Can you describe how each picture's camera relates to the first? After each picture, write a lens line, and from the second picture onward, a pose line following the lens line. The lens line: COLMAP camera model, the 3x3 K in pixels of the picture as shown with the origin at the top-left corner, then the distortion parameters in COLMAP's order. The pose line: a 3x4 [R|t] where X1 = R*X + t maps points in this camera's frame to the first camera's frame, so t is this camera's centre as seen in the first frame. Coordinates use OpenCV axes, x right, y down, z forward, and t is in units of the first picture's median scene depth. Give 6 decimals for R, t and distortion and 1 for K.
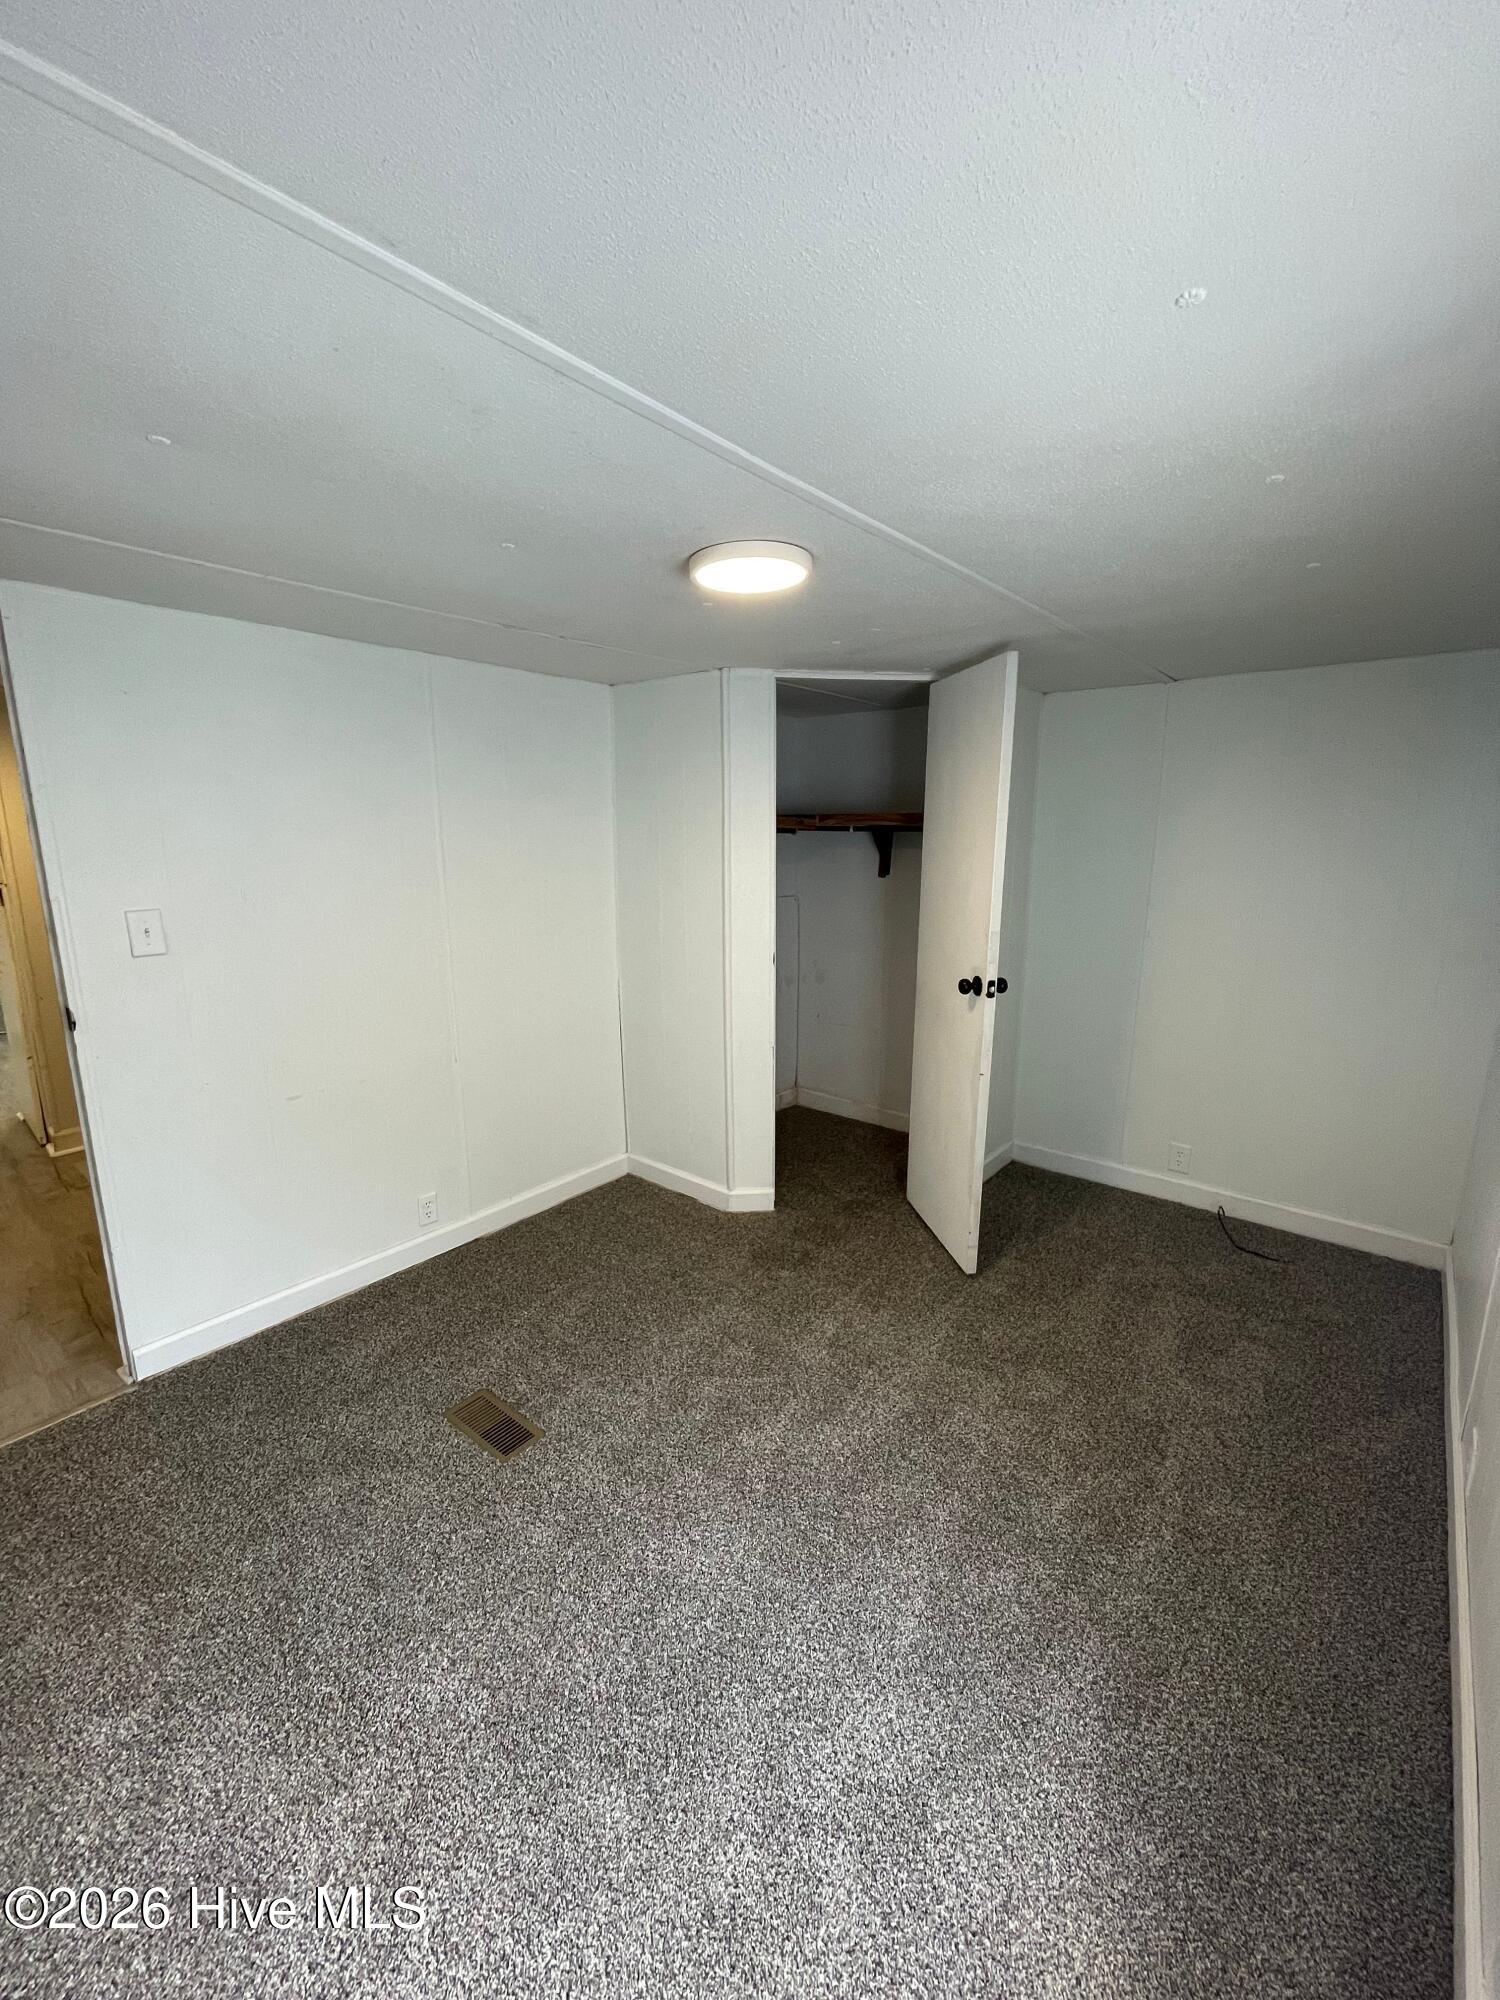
lens RADIAL K [[812.1, 0, 750.0], [0, 812.1, 1000.0], [0, 0, 1]] dist [-0.000760, 0.000126]
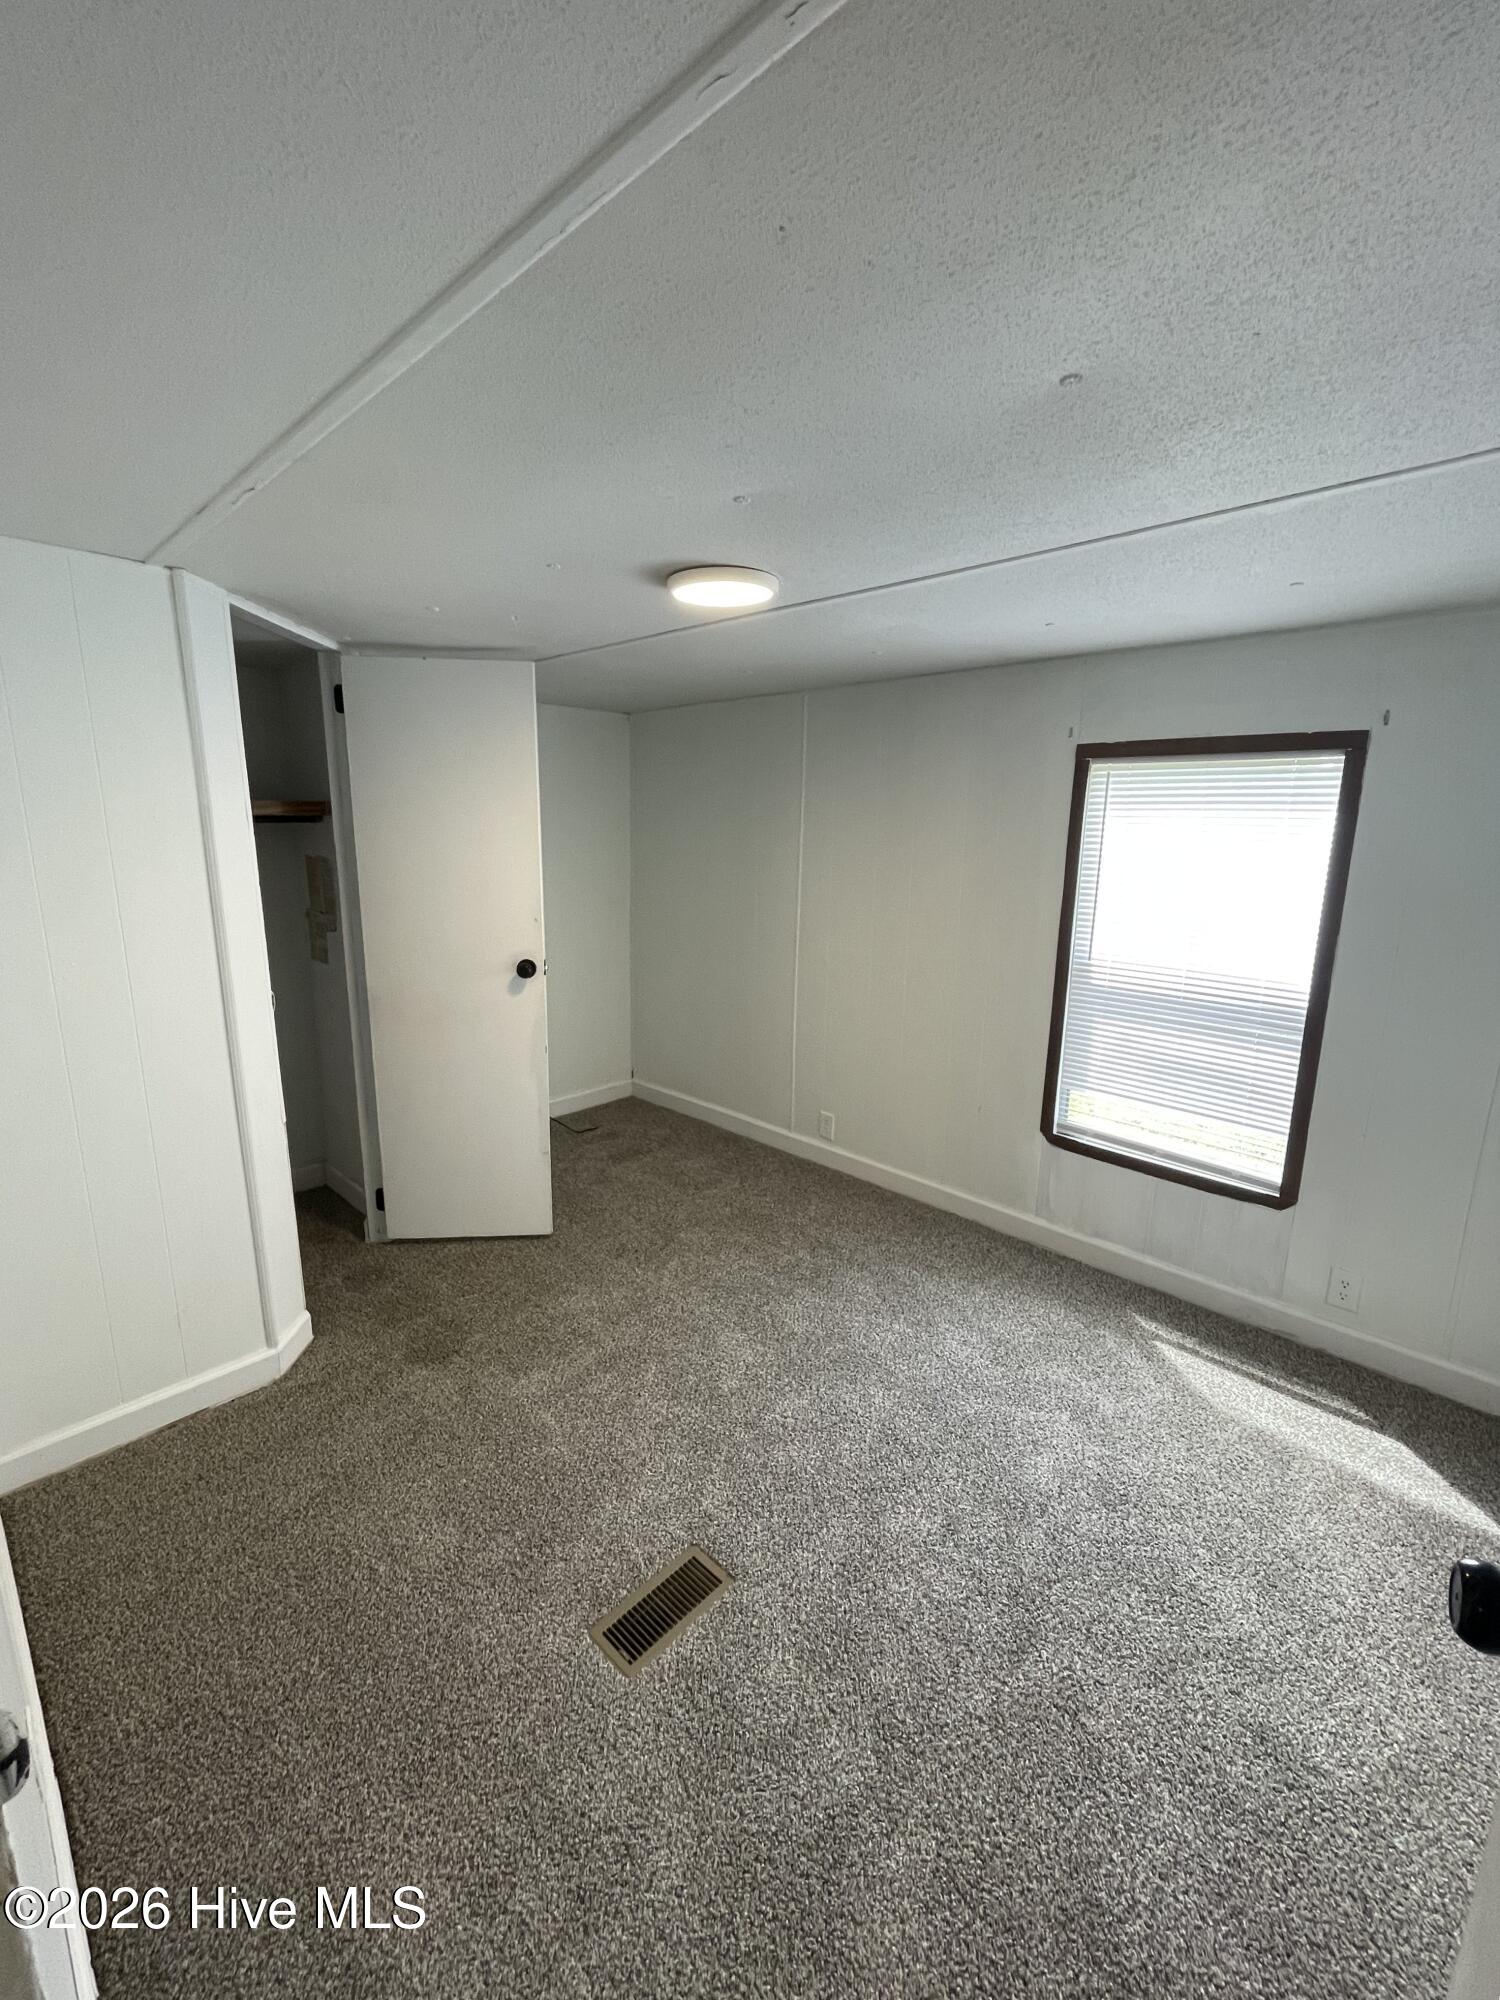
lens RADIAL K [[837.5, 0, 750.0], [0, 837.5, 1000.0], [0, 0, 1]] dist [-0.000258, 0.000035]
pose [[0.078767, -0.207397, 0.975081, -1.165960], [0.199789, 0.961559, 0.188382, -0.188020], [-0.976668, 0.179973, 0.117174, 0.885231]]
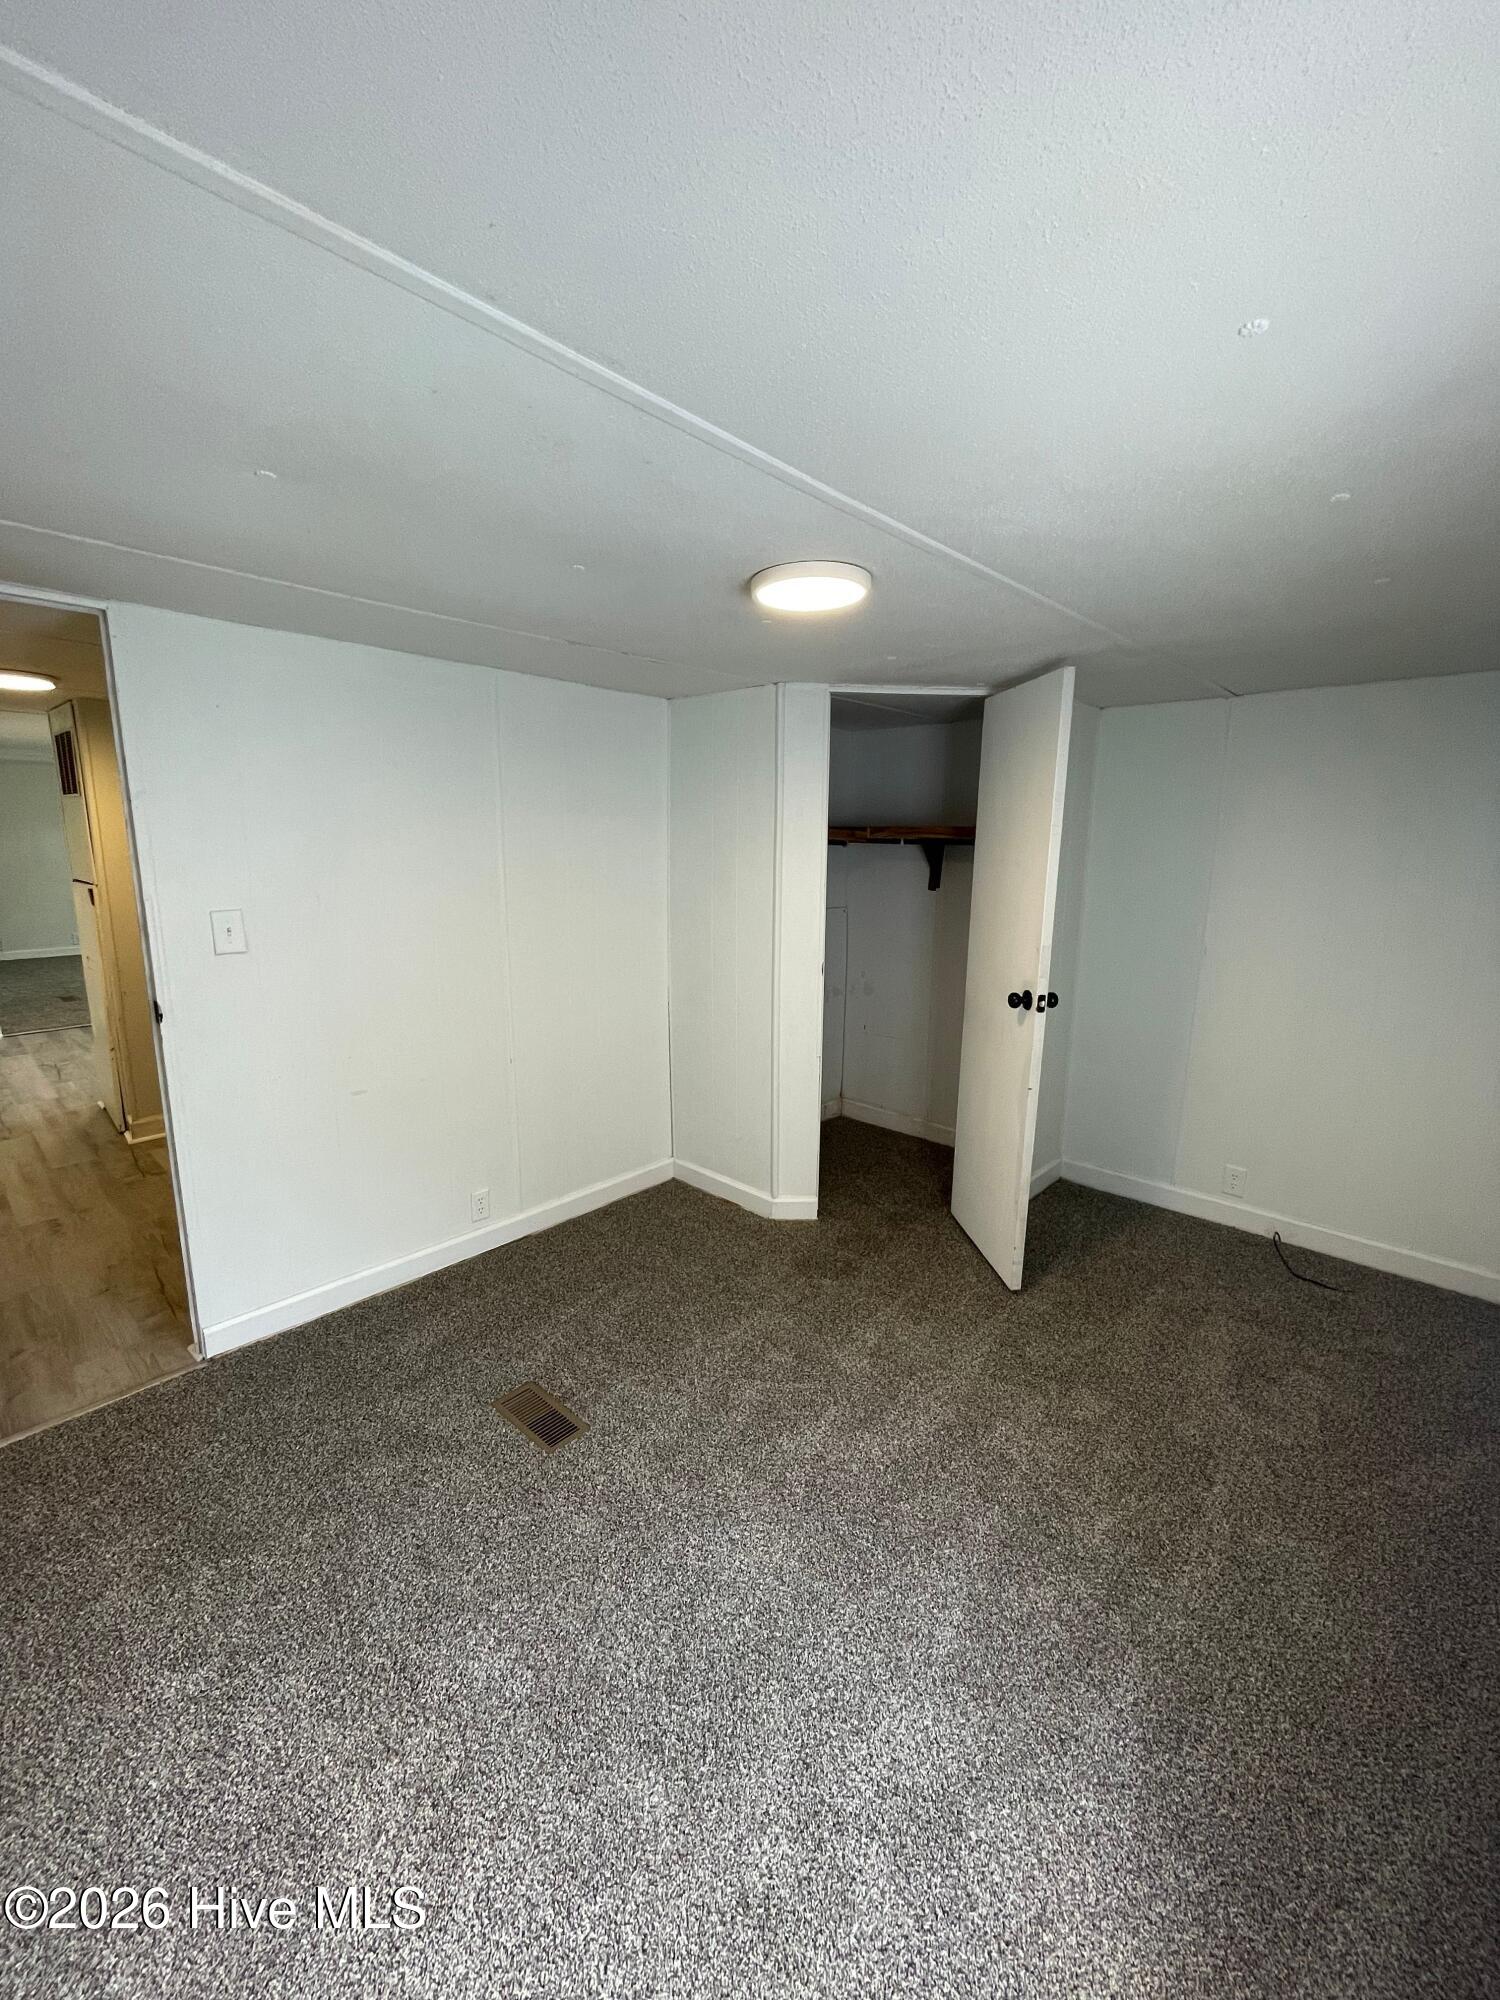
lens RADIAL K [[812.1, 0, 750.0], [0, 812.1, 1000.0], [0, 0, 1]] dist [-0.000760, 0.000126]
pose [[0.998234, 0.022119, -0.055127, -0.007605], [-0.022857, 0.999657, -0.012797, 0.004812], [0.054825, 0.014035, 0.998397, -0.021811]]
